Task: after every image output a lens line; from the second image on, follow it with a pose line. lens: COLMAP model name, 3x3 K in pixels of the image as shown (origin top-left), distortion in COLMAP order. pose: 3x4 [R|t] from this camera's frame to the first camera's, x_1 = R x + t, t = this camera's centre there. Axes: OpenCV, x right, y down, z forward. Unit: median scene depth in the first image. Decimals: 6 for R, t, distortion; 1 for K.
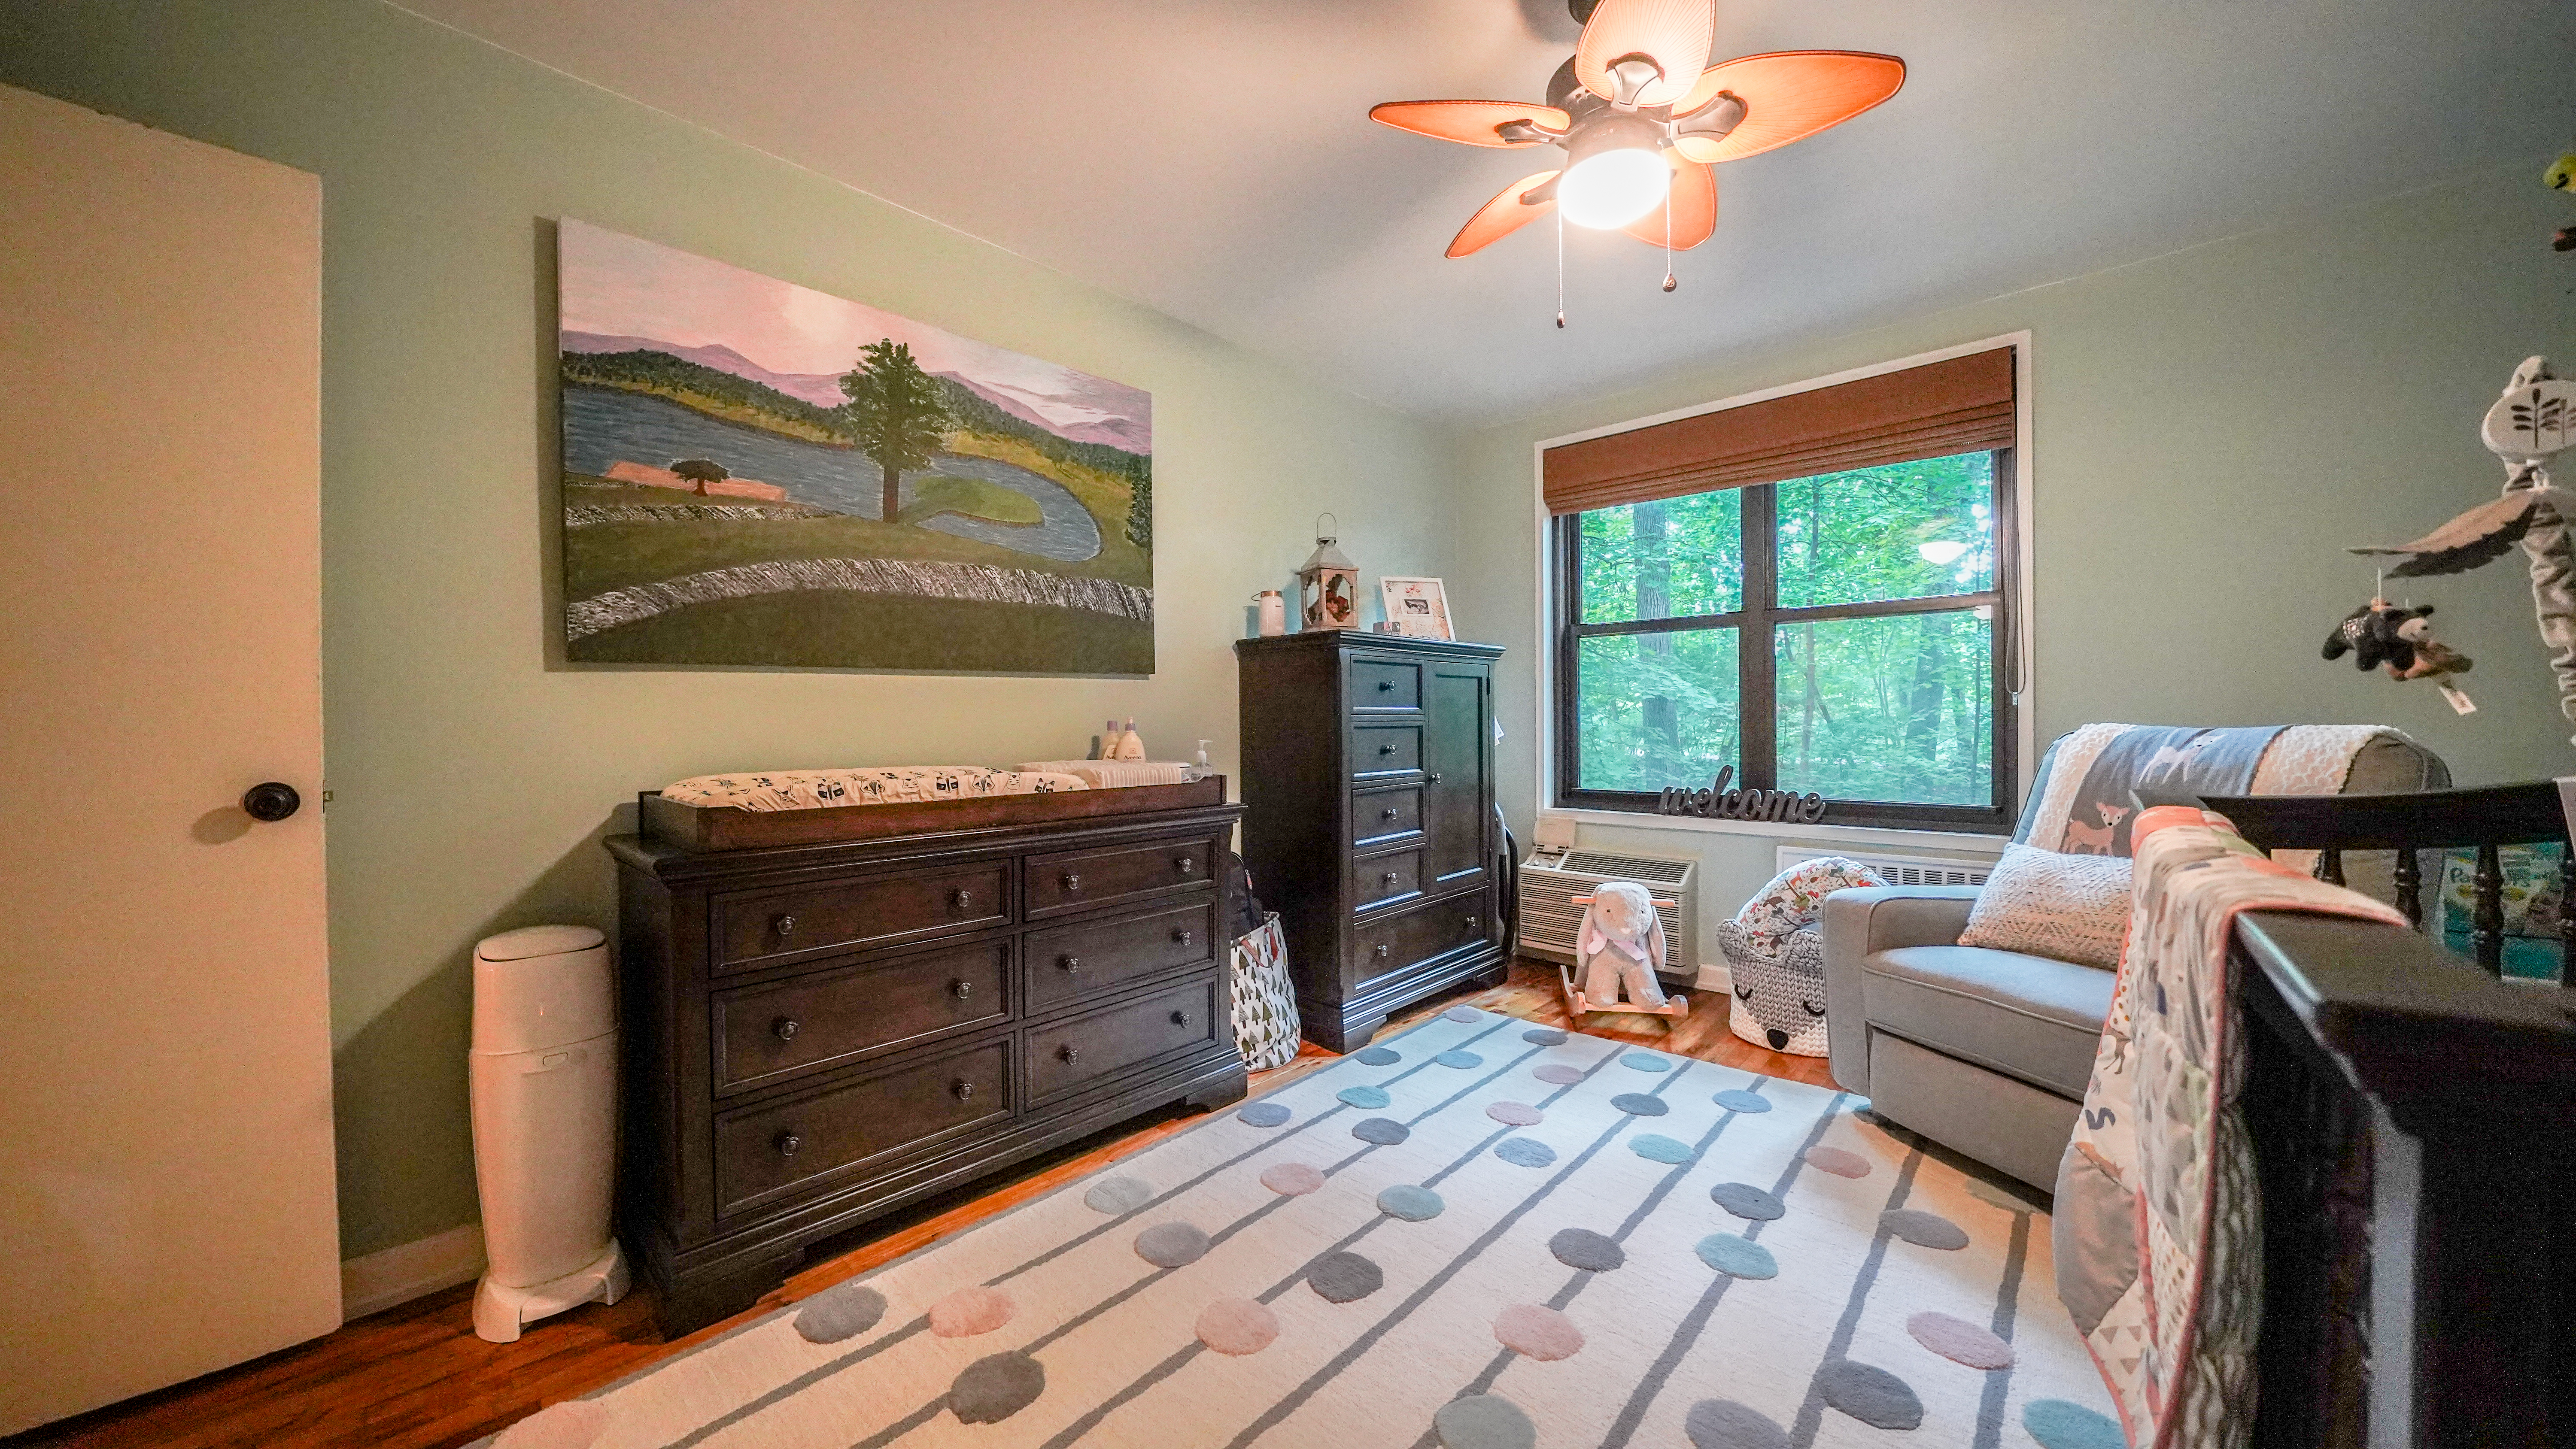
lens RADIAL K [[884.6, 0, 1288.0], [0, 884.6, 724.5], [0, 0, 1]] dist [-0.015826, 0.000230]
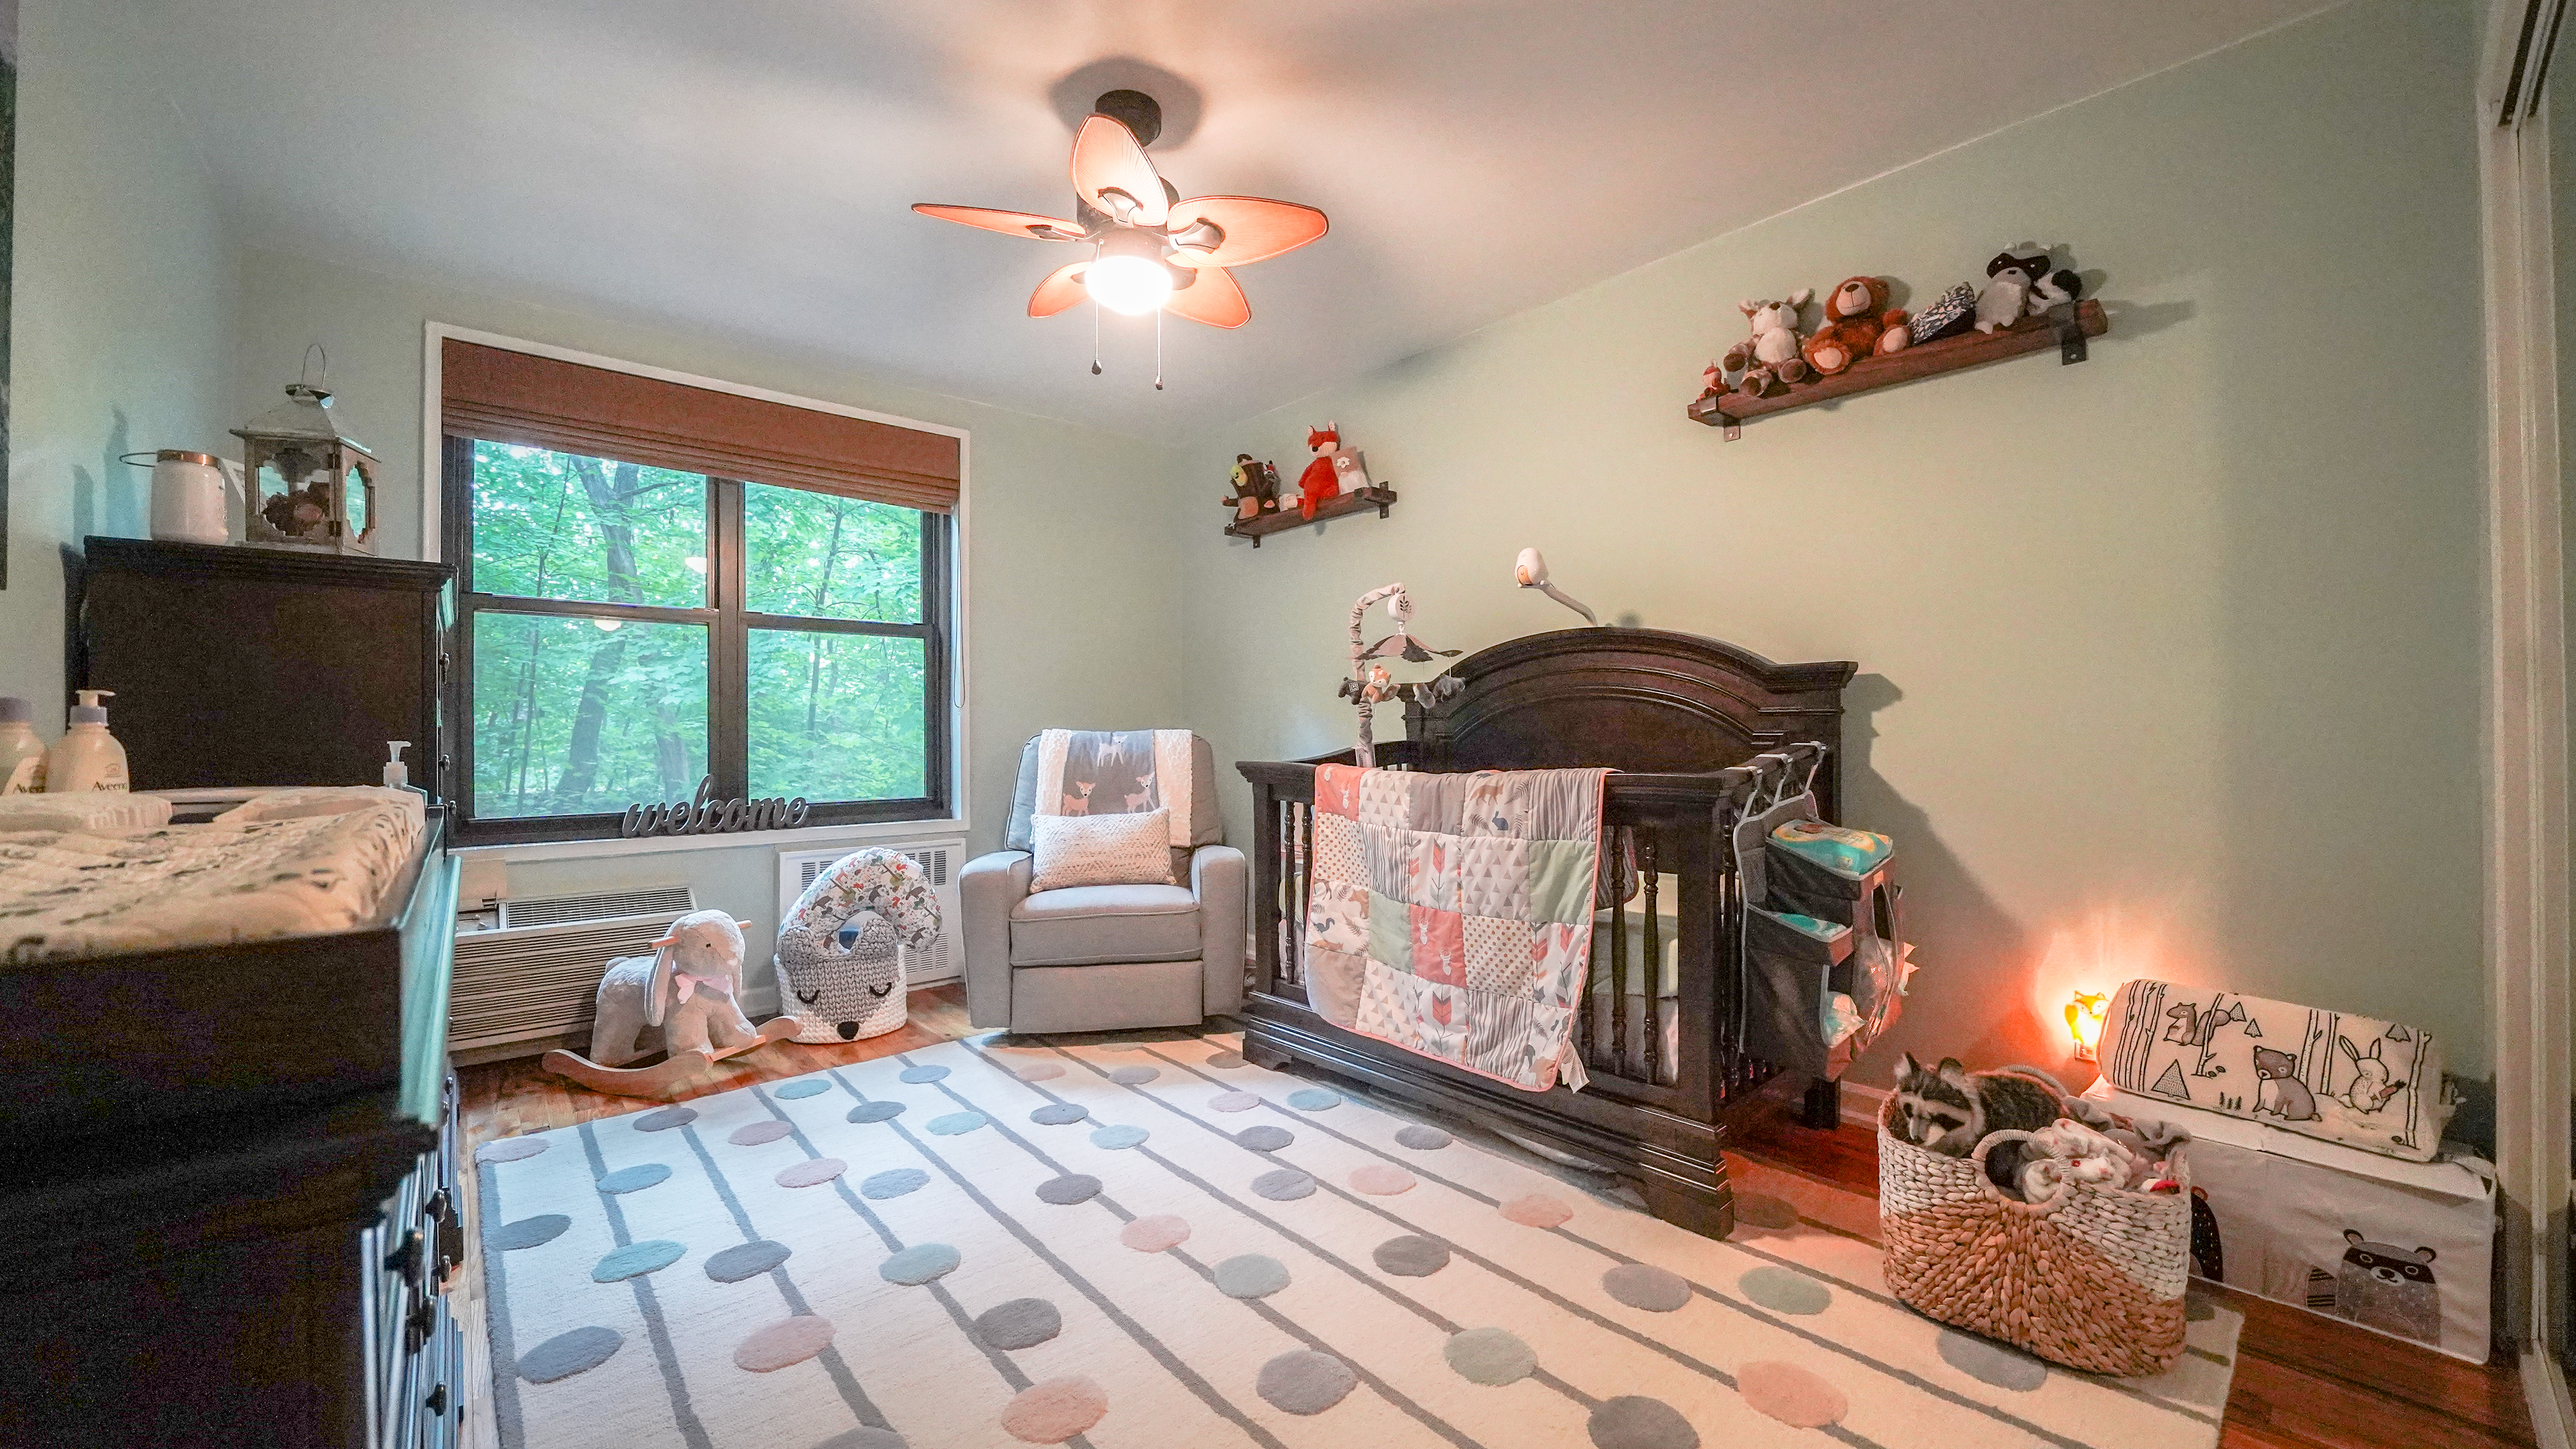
lens RADIAL K [[957.8, 0, 1288.0], [0, 957.8, 724.5], [0, 0, 1]] dist [-0.019493, 0.000120]
pose [[0.117614, 0.015391, 0.992940, -0.515497], [0.006422, 0.999847, -0.016259, 0.016809], [-0.993039, 0.008289, 0.117498, 0.352791]]
